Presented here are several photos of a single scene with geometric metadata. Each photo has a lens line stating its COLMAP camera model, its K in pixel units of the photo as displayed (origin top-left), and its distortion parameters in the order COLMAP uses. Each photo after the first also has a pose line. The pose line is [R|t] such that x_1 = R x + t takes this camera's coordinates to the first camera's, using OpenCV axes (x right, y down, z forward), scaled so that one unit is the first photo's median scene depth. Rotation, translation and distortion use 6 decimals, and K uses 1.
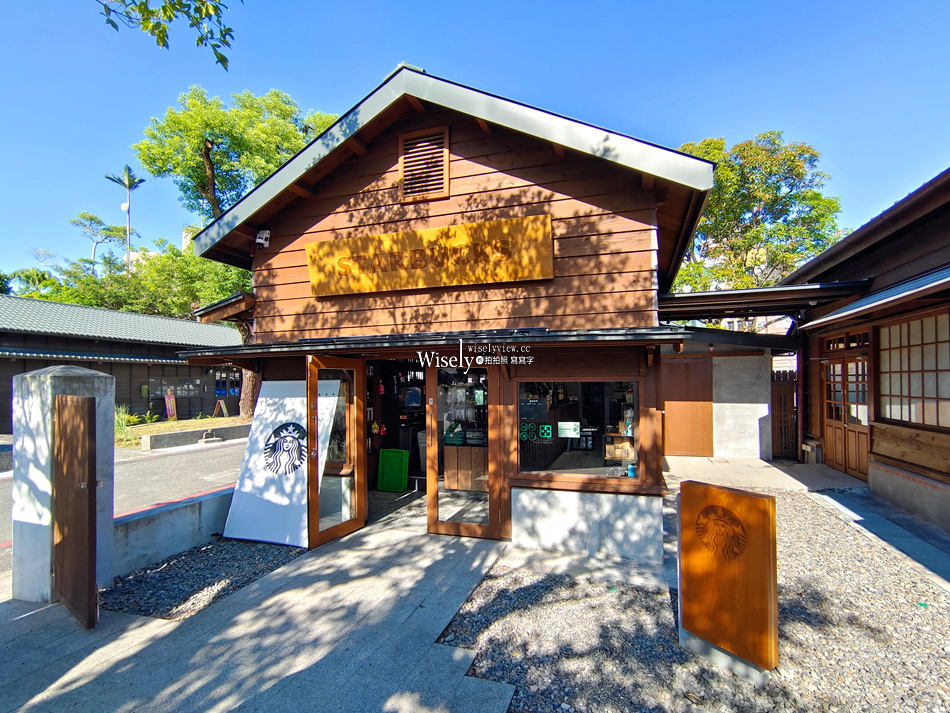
lens RADIAL K [[465.8, 0, 475.9], [0, 465.8, 381.0], [0, 0, 1]] dist [-0.001058, -0.000202]
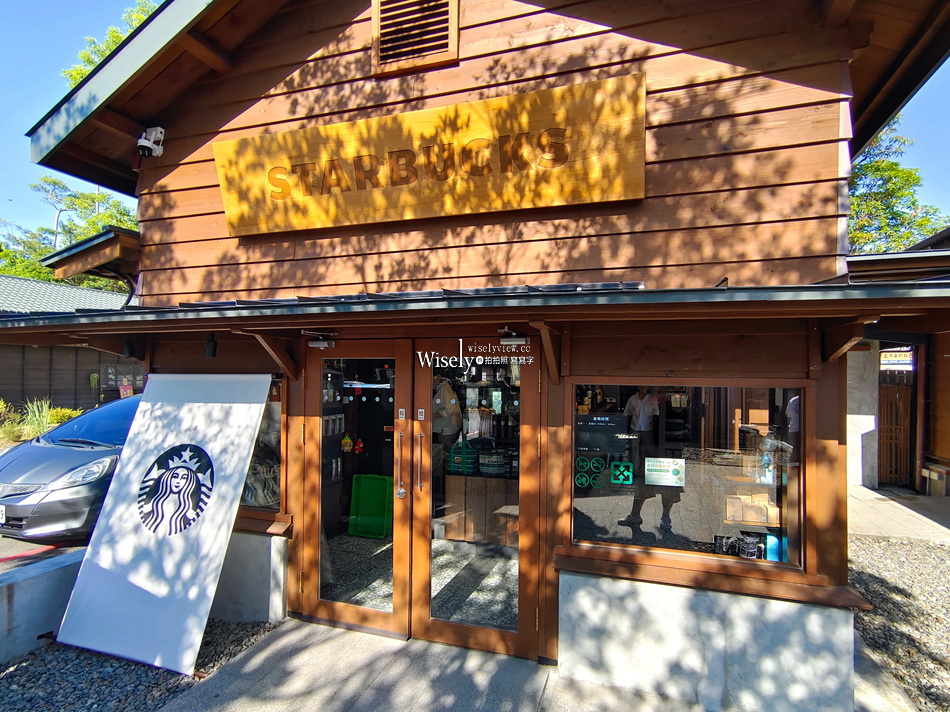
lens RADIAL K [[485.6, 0, 488.8], [0, 485.6, 375.3], [0, 0, 1]] dist [0.032973, -0.012279]
pose [[0.999683, 0.023007, 0.010263, -0.017905], [-0.022987, 0.999734, -0.002092, -0.008907], [-0.010309, 0.001855, 0.999945, 0.388641]]
